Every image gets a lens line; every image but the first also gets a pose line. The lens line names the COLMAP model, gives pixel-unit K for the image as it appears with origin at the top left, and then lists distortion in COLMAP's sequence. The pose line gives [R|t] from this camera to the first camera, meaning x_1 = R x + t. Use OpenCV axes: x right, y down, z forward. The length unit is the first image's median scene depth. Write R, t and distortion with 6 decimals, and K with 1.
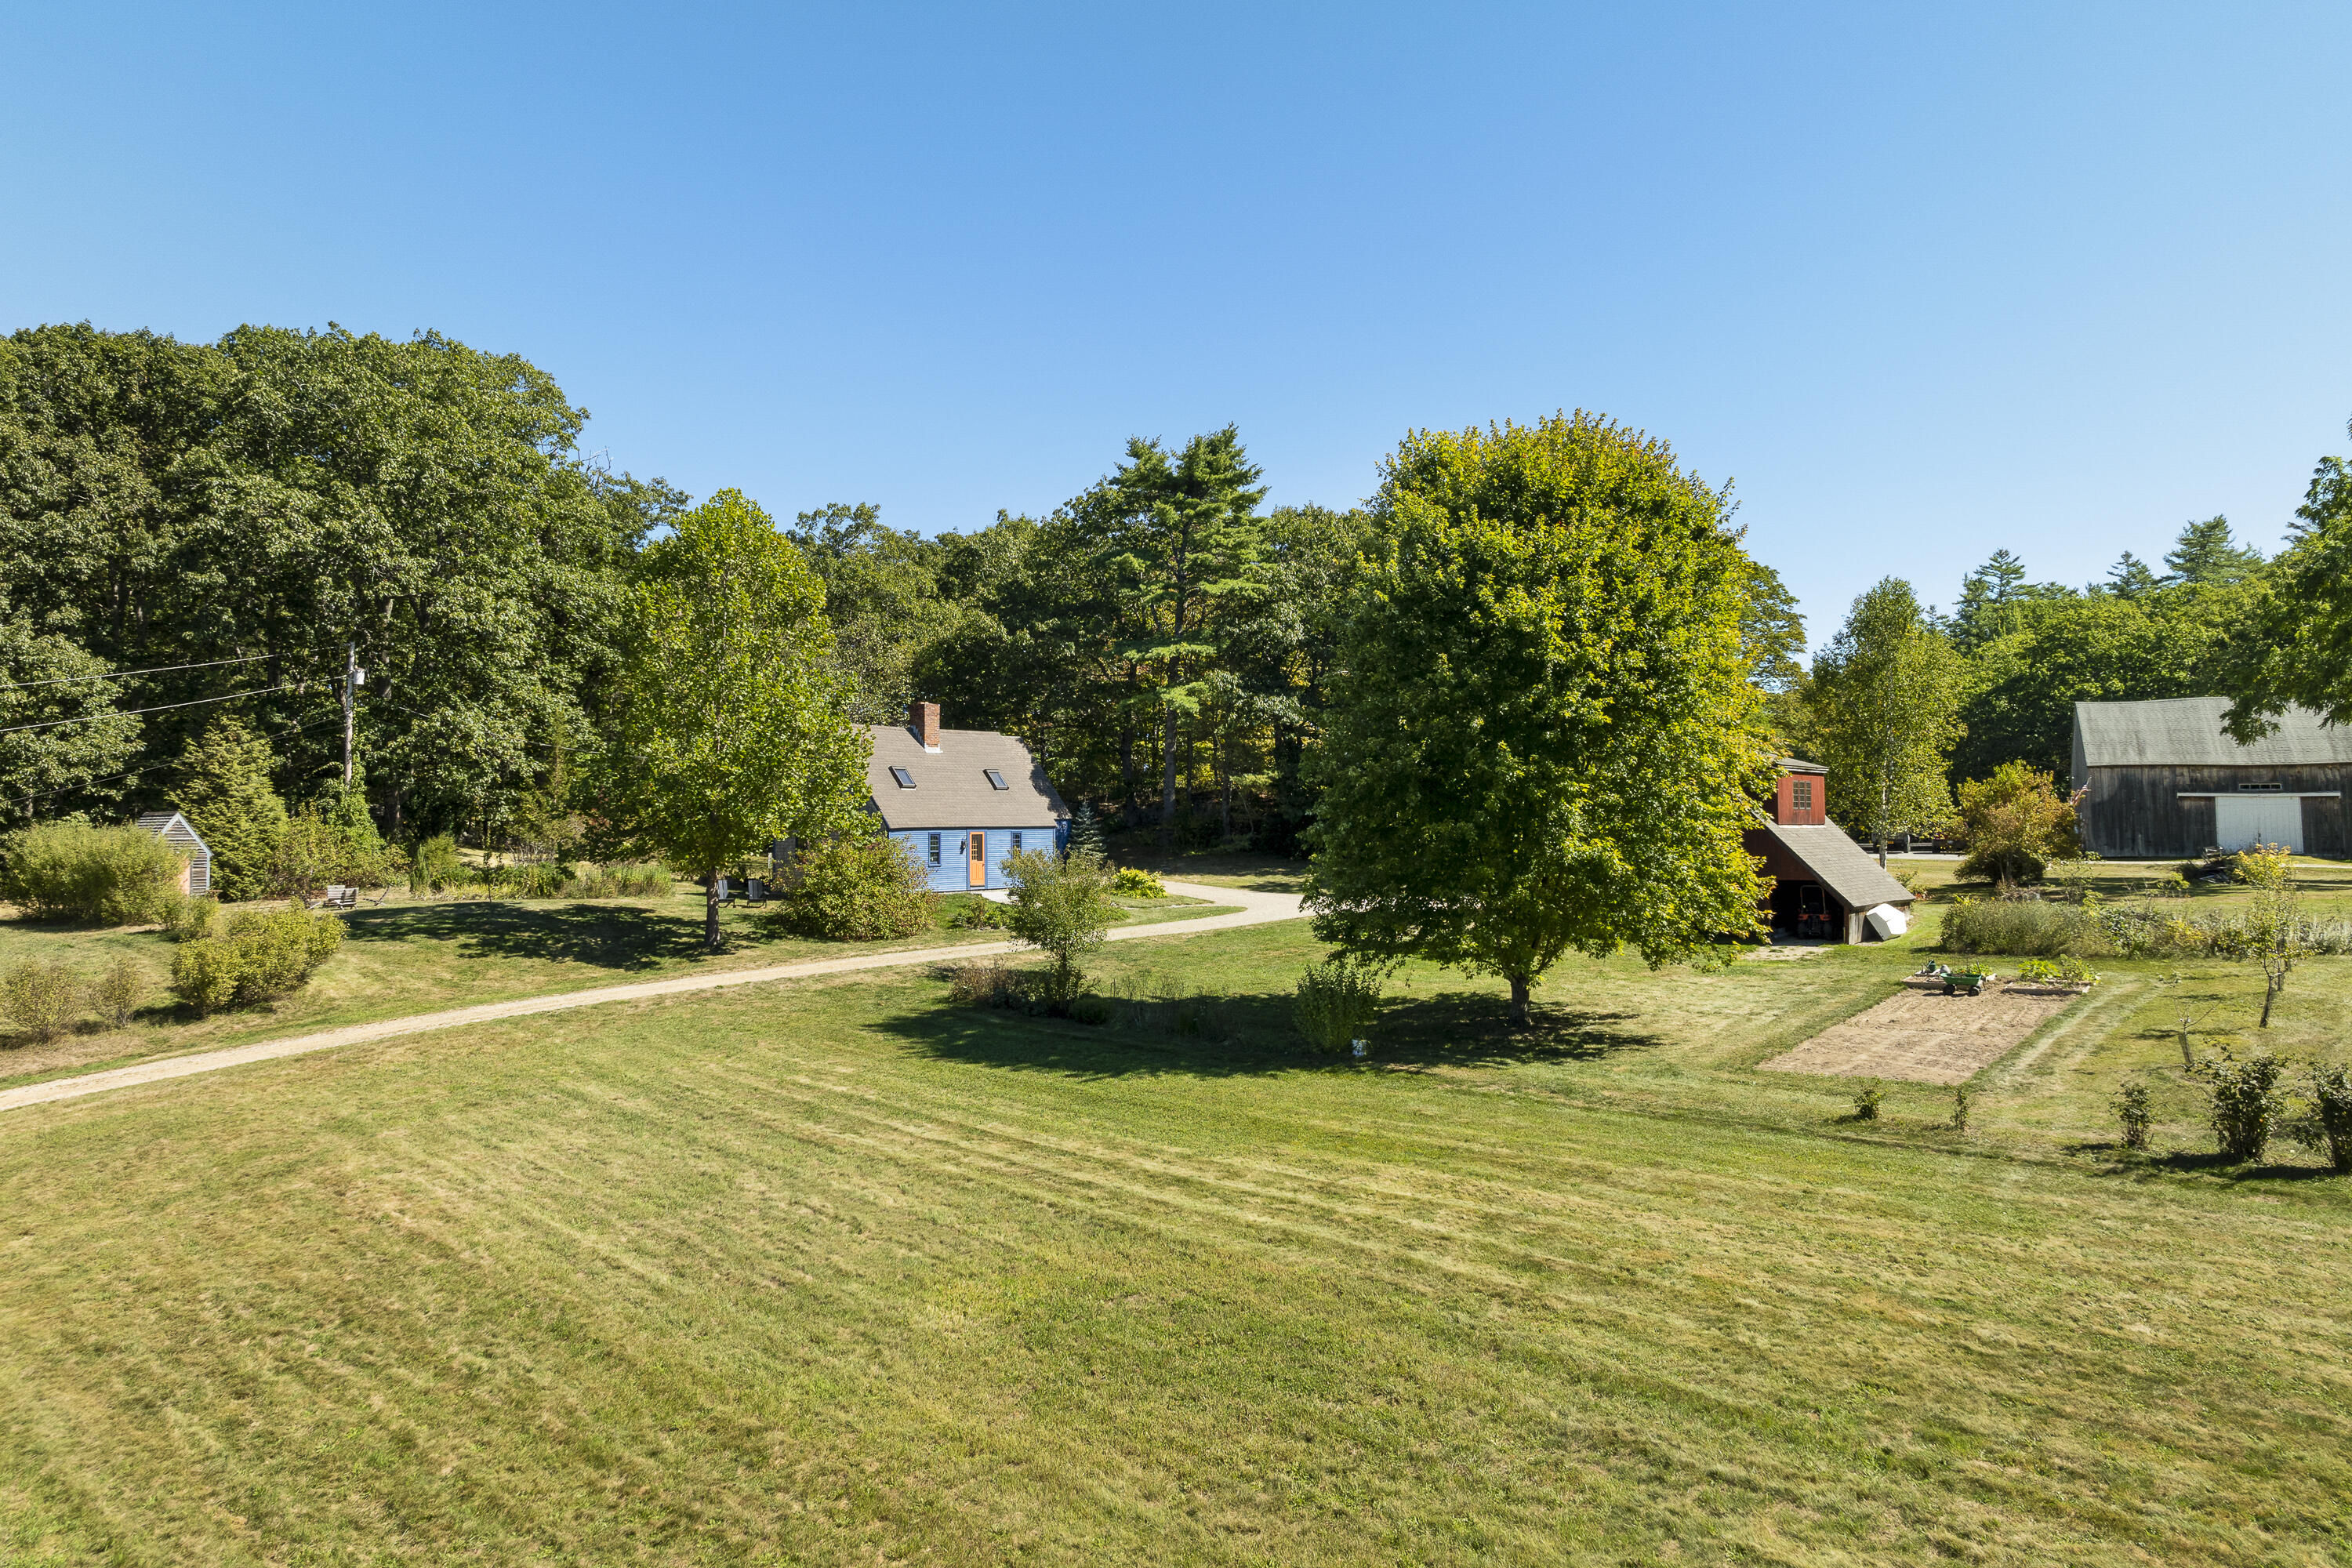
lens RADIAL K [[1627.7, 0, 1174.9], [0, 1627.7, 840.7], [0, 0, 1]] dist [-0.007834, -0.003501]
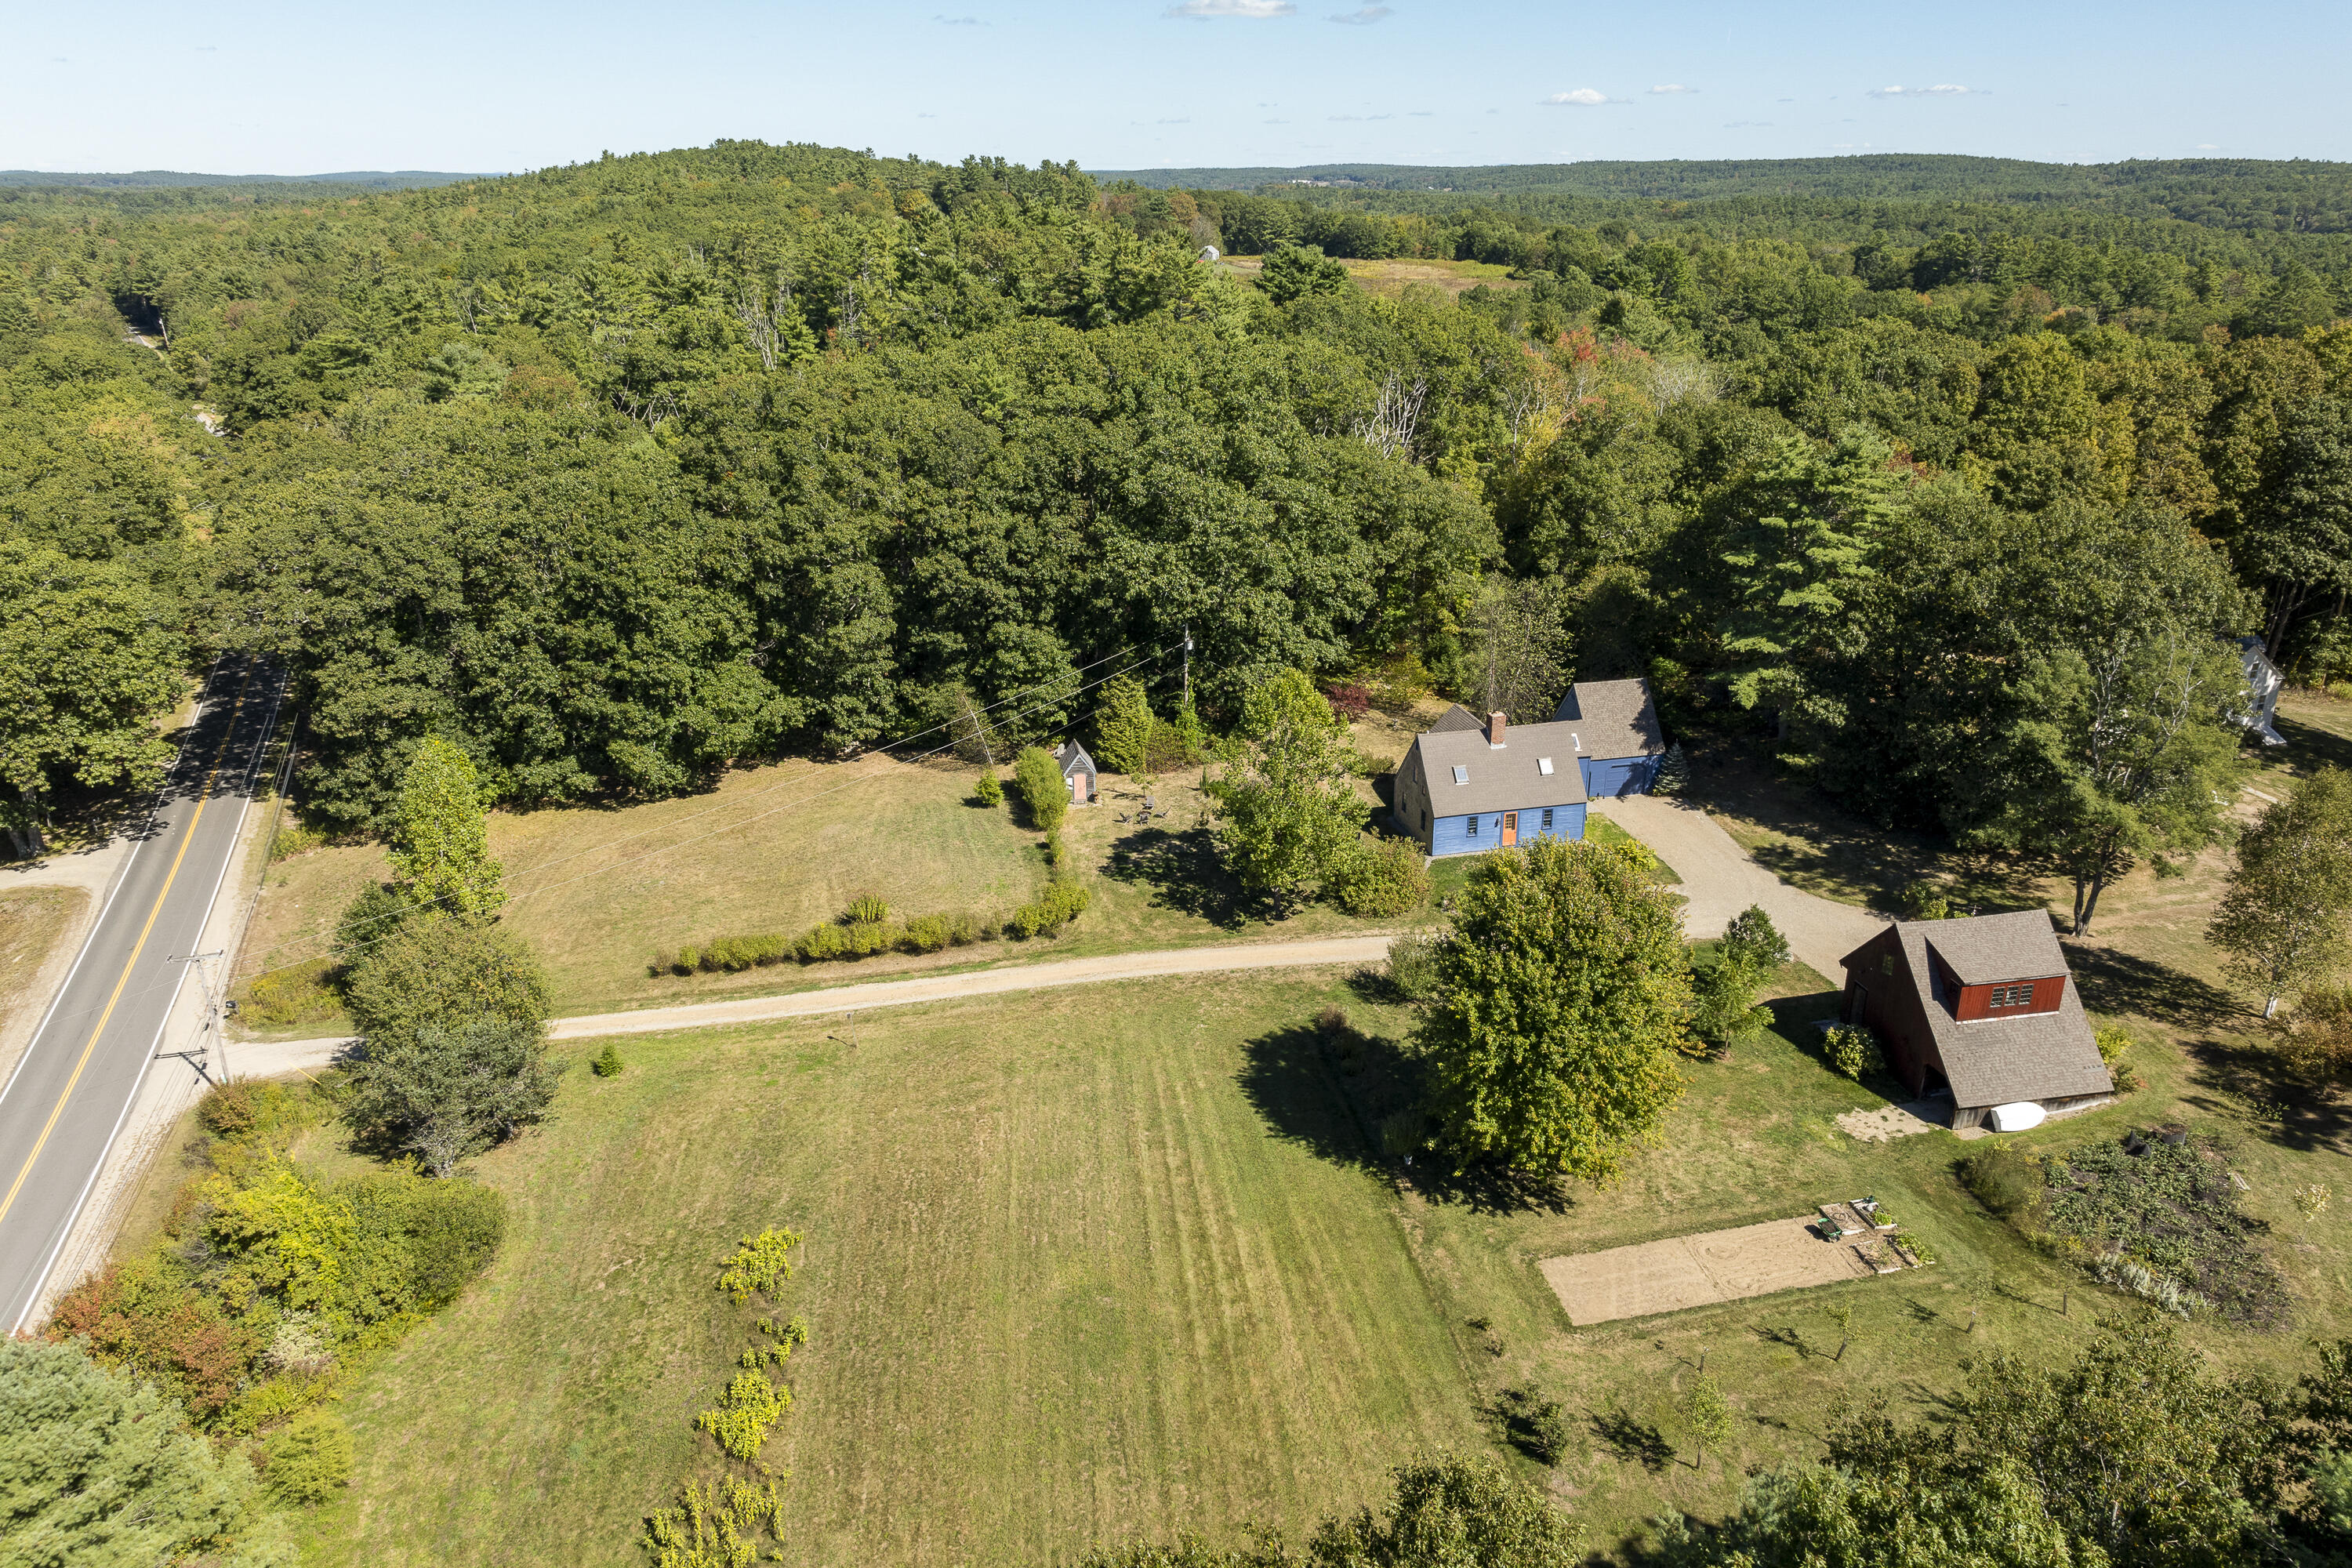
lens RADIAL K [[1627.7, 0, 1174.9], [0, 1627.7, 840.7], [0, 0, 1]] dist [-0.007834, -0.003501]
pose [[0.754952, 0.245962, -0.607907, 0.571169], [-0.002096, 0.927898, 0.372828, -0.548447], [0.655777, -0.280193, 0.701034, -0.258693]]
